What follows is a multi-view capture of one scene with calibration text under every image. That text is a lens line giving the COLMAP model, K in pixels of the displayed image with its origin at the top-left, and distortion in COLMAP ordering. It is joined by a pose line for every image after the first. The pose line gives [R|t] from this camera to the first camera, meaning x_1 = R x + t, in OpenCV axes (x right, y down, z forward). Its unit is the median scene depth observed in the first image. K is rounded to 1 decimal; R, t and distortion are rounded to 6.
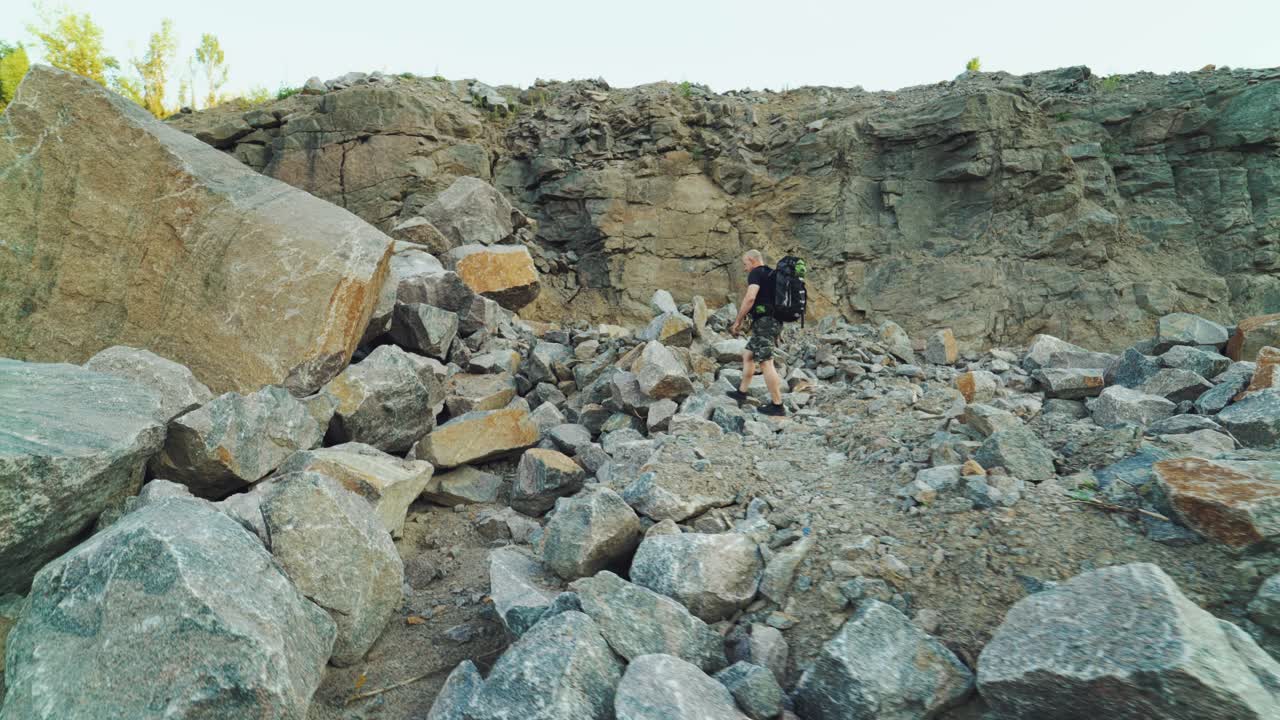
lens RADIAL K [[511.9, 0, 640.0], [0, 511.9, 360.0], [0, 0, 1]] dist [-0.015733, -0.000244]
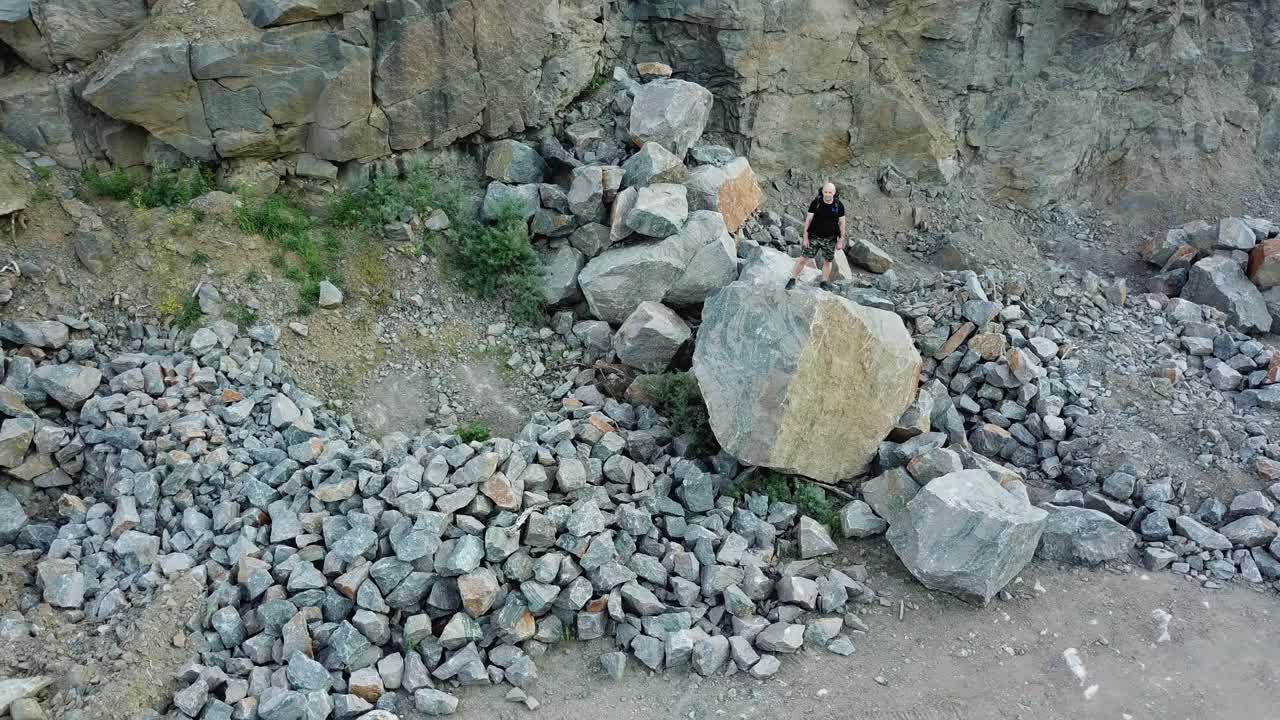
lens RADIAL K [[973.0, 0, 640.0], [0, 973.0, 360.0], [0, 0, 1]] dist [-0.036664, 0.054844]
pose [[0.926690, -0.156301, 0.341782, -0.865634], [-0.012047, 0.896596, 0.442687, -0.546511], [-0.375633, -0.414351, 0.828983, -0.469102]]
